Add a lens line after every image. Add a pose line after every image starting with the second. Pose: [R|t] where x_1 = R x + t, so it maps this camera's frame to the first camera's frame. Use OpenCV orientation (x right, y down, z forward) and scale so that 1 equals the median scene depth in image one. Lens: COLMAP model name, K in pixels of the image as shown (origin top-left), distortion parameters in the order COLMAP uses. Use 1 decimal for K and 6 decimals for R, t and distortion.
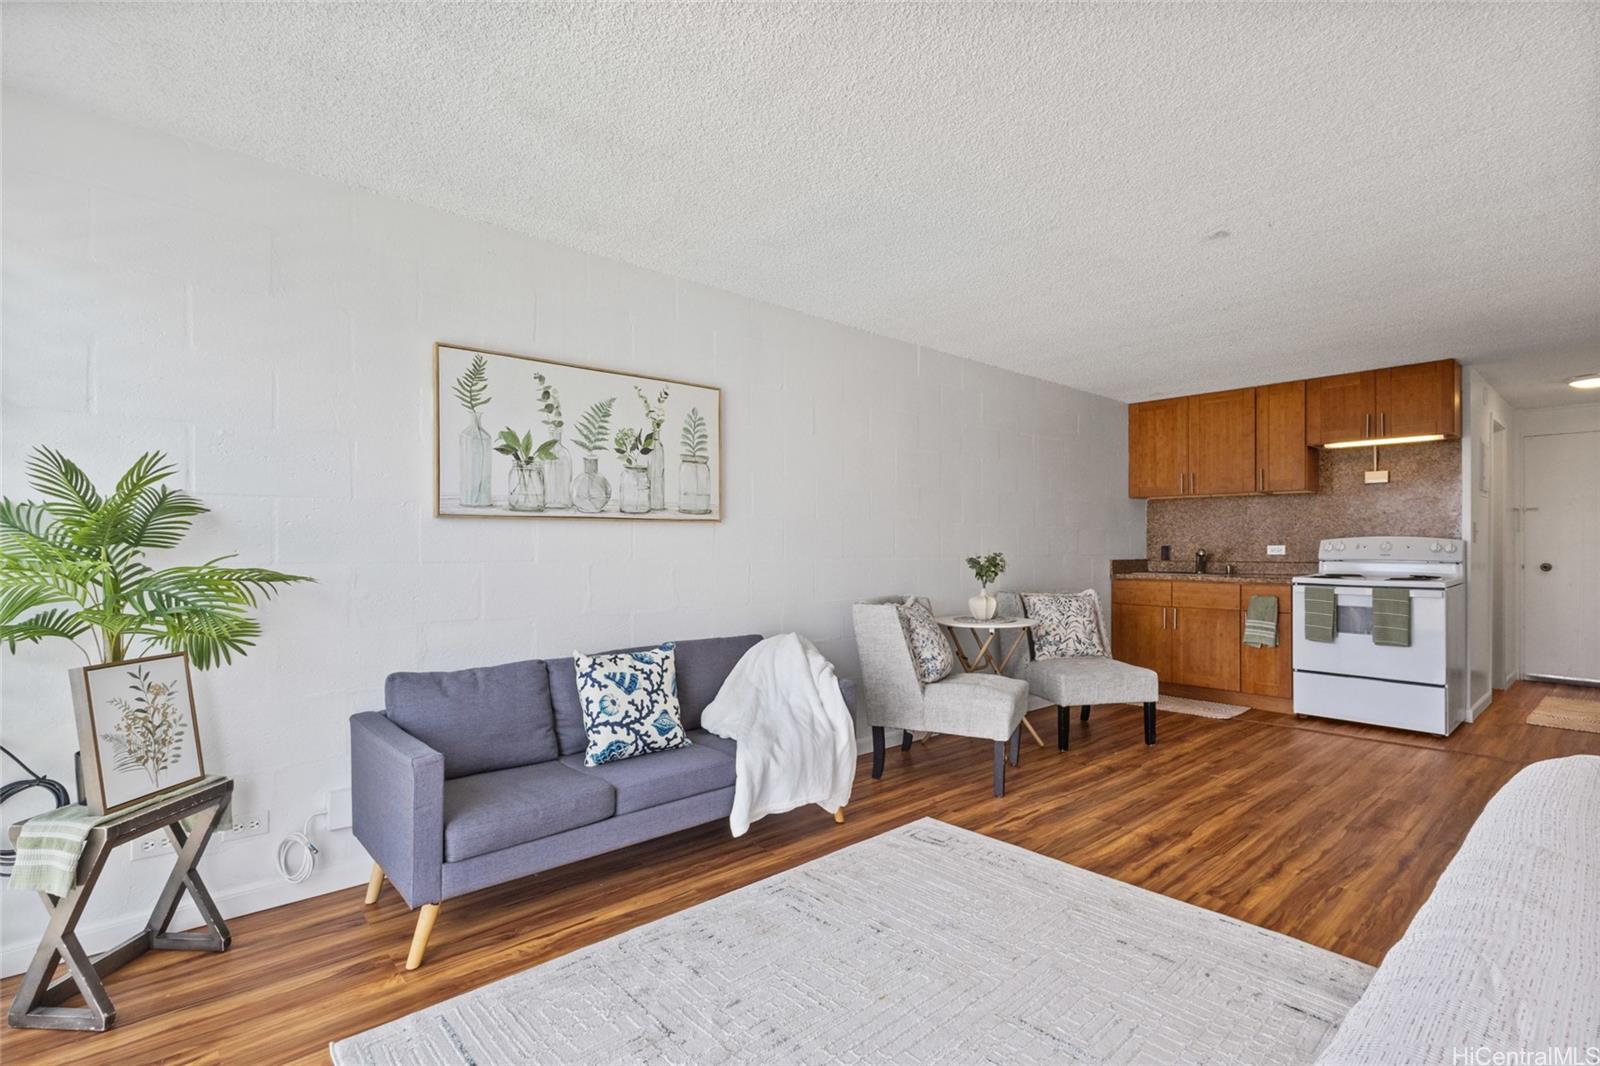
lens RADIAL K [[753.7, 0, 794.8], [0, 753.7, 544.1], [0, 0, 1]] dist [-0.002319, 0.010777]
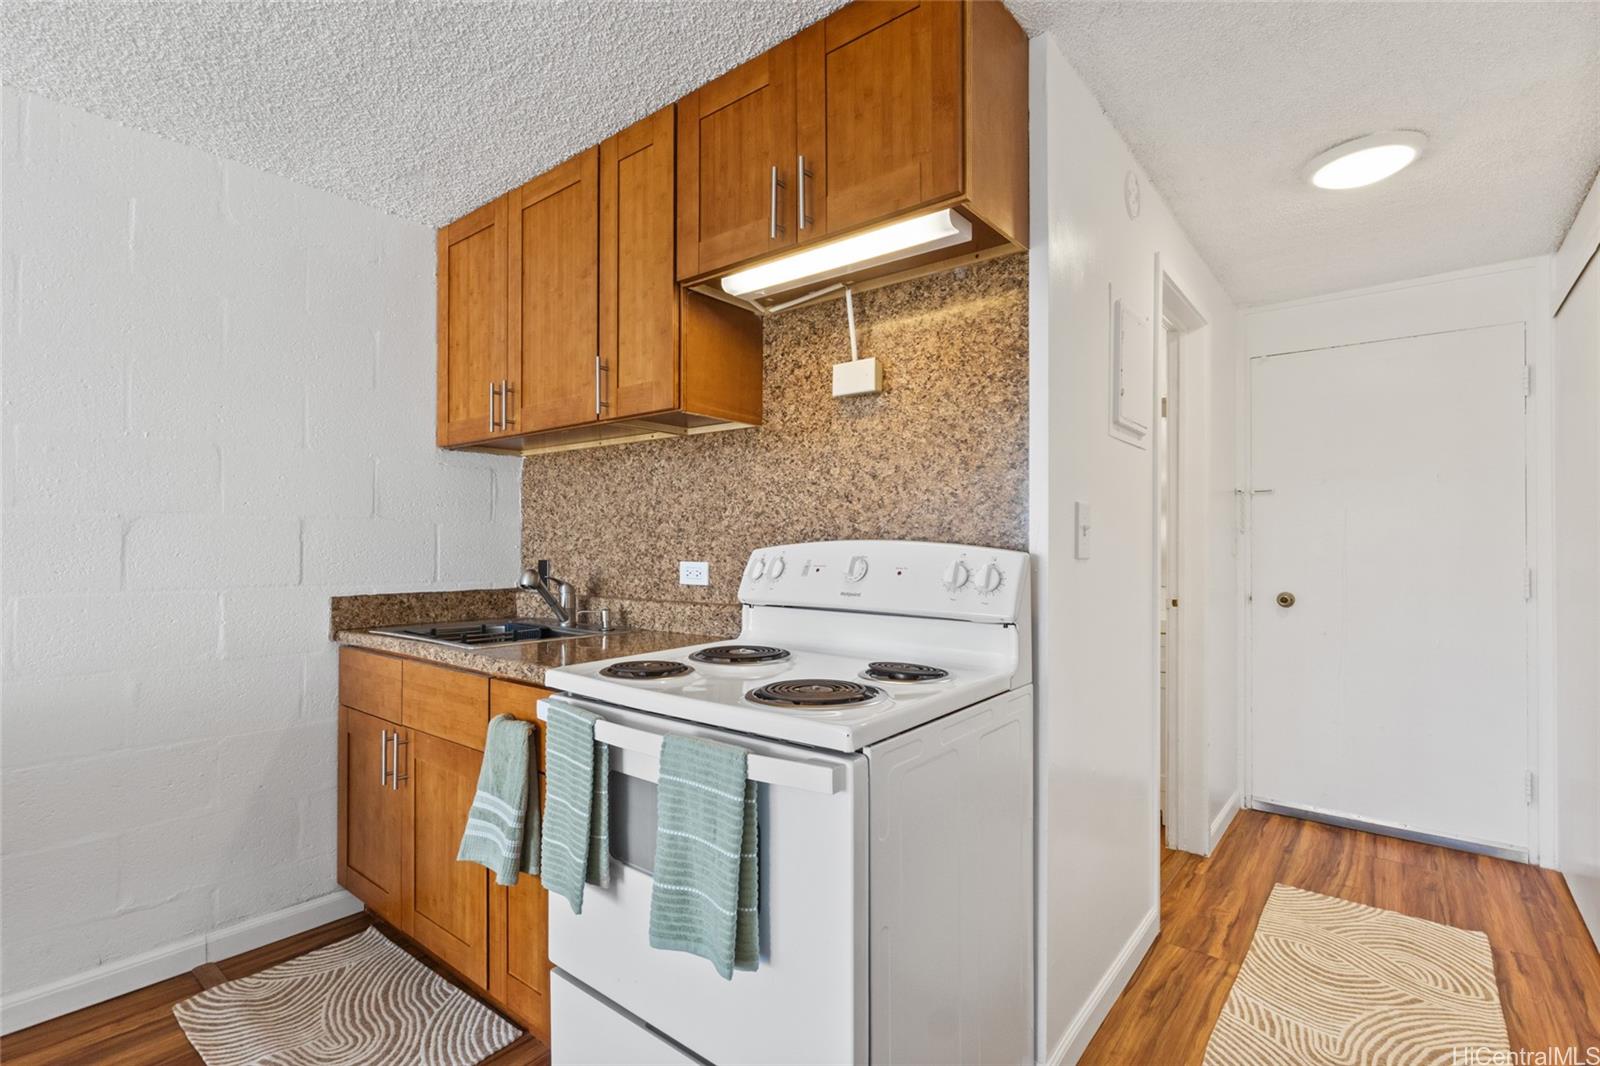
lens RADIAL K [[753.7, 0, 794.8], [0, 753.7, 544.1], [0, 0, 1]] dist [-0.002319, 0.010777]
pose [[0.987158, 0.003376, 0.159710, 0.704170], [-0.003191, 0.999994, -0.001414, -0.008161], [-0.159714, 0.000886, 0.987163, 0.665629]]
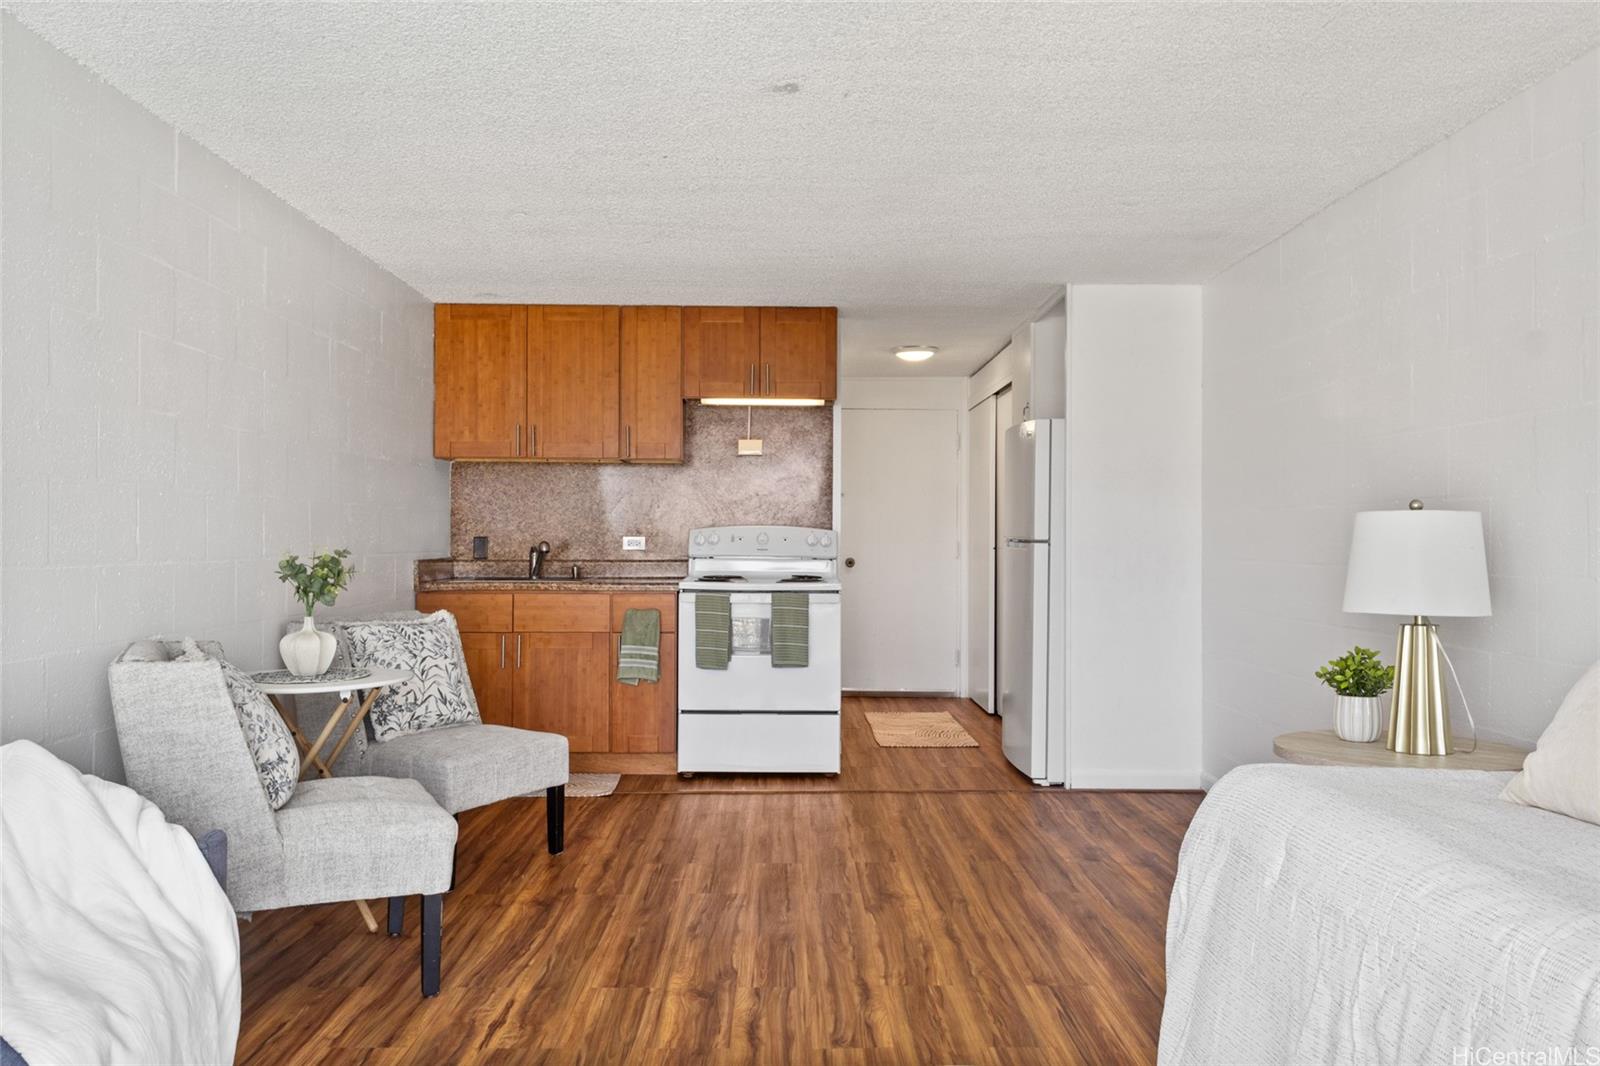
lens RADIAL K [[1270.8, 0, 800.0], [0, 1270.8, 533.0], [0, 0, 1]] dist [0.003839, -0.006913]
pose [[0.651074, 0.005035, 0.758998, -0.173295], [-0.006492, 0.999978, -0.001065, -0.001389], [-0.758986, -0.004234, 0.651093, 0.132403]]
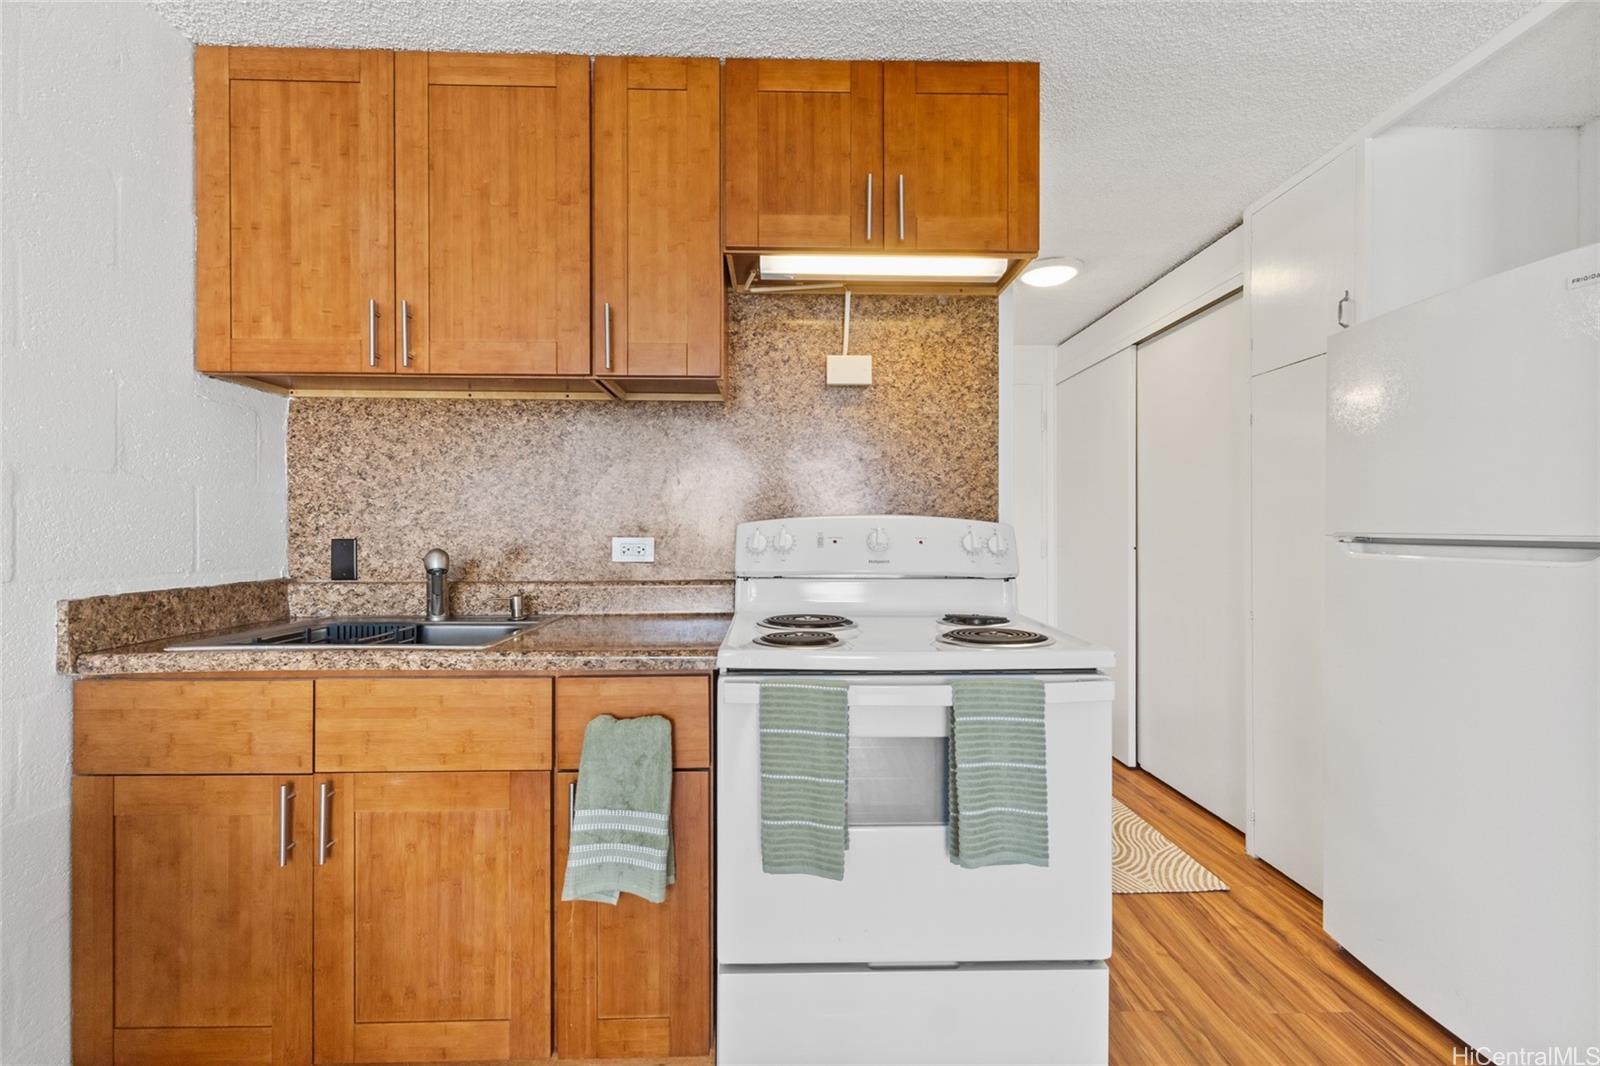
lens RADIAL K [[750.1, 0, 794.2], [0, 750.1, 533.2], [0, 0, 1]] dist [0.004296, 0.001010]
pose [[0.644407, -0.001371, 0.764682, 0.453528], [-0.002479, 0.999989, 0.003883, -0.002081], [-0.764679, -0.004398, 0.644396, 0.783502]]
